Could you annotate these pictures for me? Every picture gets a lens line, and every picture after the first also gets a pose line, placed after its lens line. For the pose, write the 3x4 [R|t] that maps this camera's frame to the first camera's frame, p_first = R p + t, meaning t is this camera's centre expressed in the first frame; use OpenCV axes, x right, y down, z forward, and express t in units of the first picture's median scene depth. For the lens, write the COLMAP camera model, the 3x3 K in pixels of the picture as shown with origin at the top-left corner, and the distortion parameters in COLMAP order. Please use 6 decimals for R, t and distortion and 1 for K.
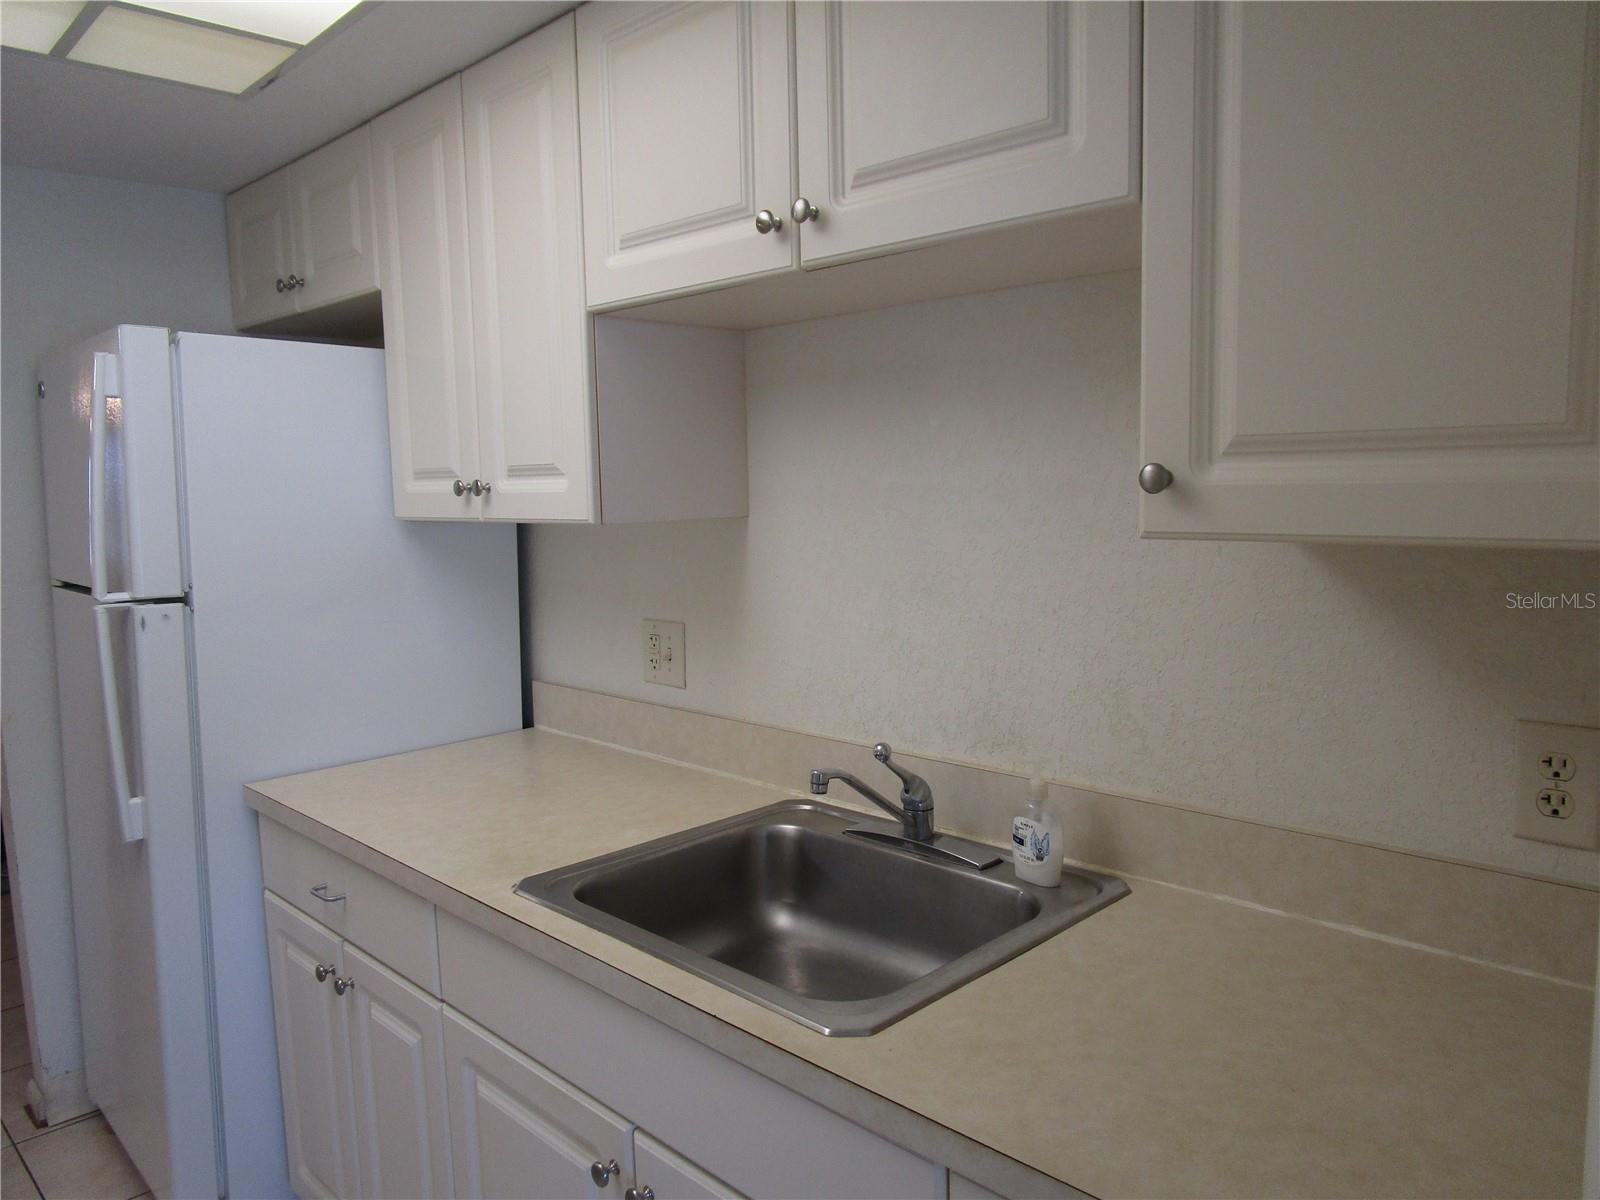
lens RADIAL K [[1142.3, 0, 804.3], [0, 1142.3, 604.2], [0, 0, 1]] dist [-0.027565, 0.011703]
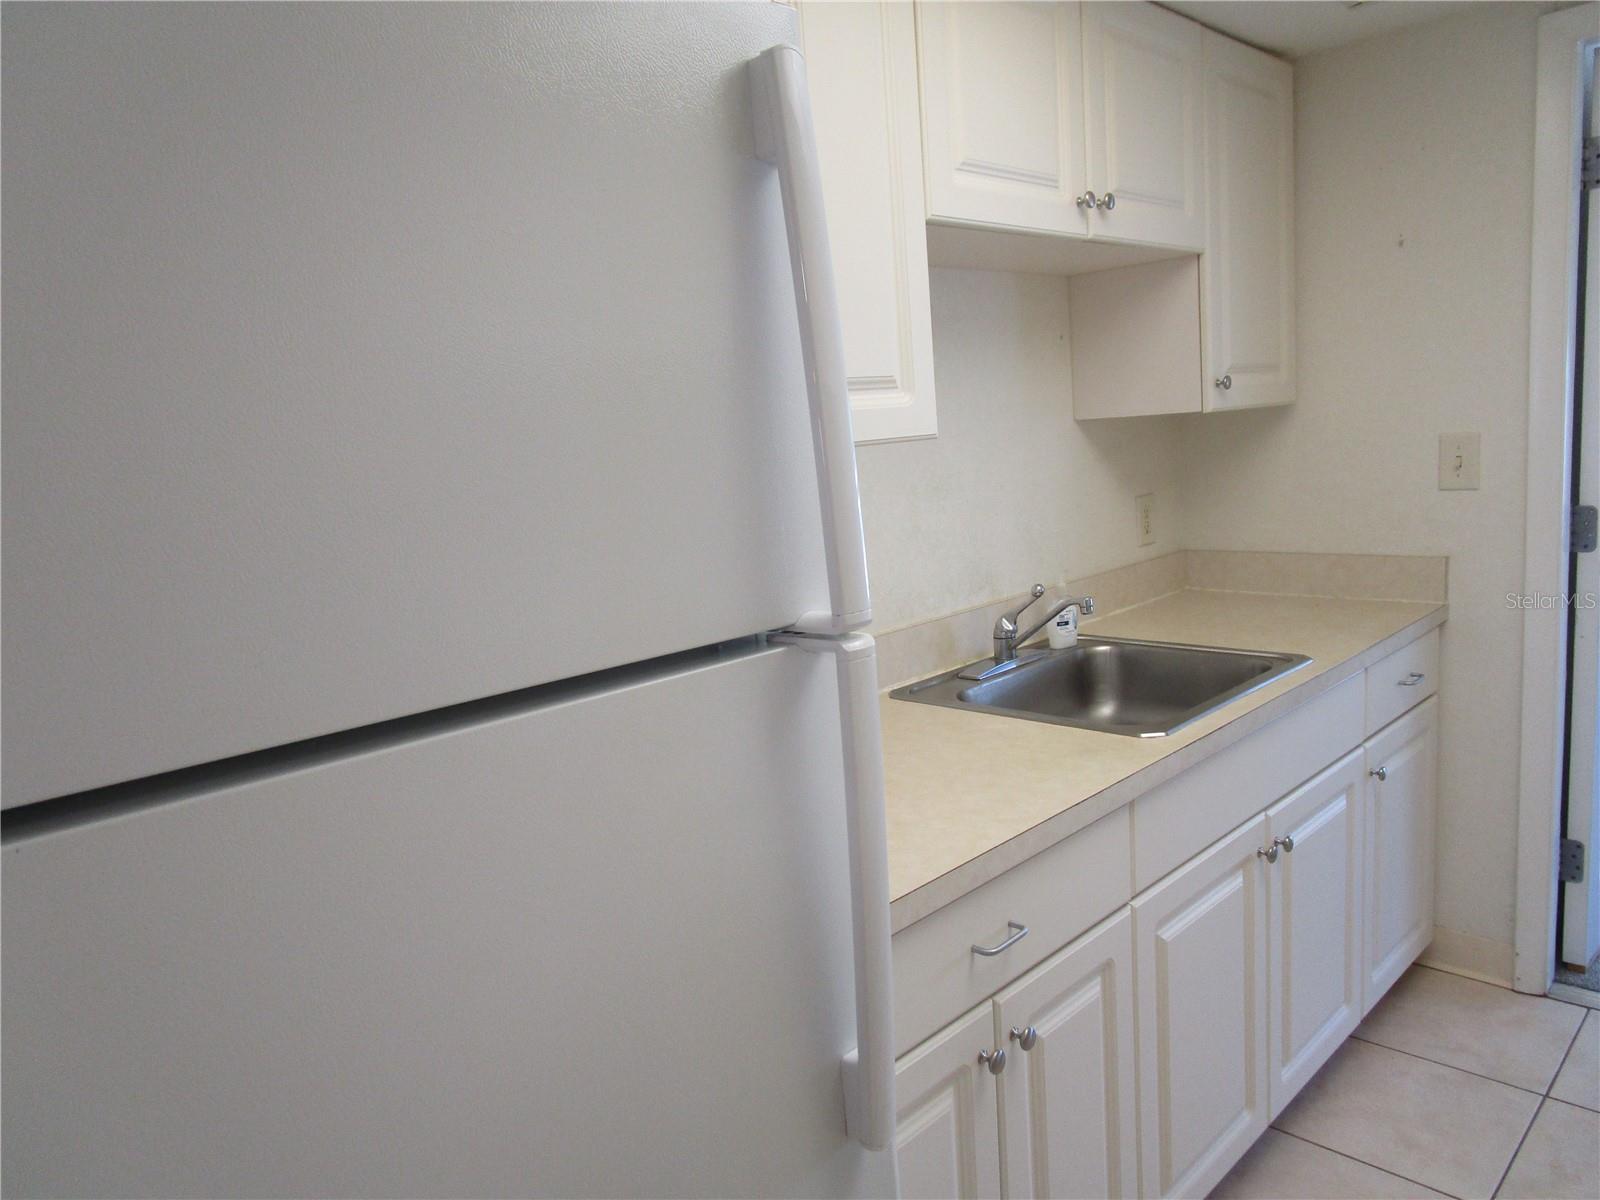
lens RADIAL K [[1142.3, 0, 803.3], [0, 1142.3, 599.9], [0, 0, 1]] dist [-0.027565, 0.011703]
pose [[-0.001016, -0.135149, 0.990825, -1.259813], [0.176576, 0.975232, 0.133204, -0.092429], [-0.984287, 0.175091, 0.022873, 1.197117]]
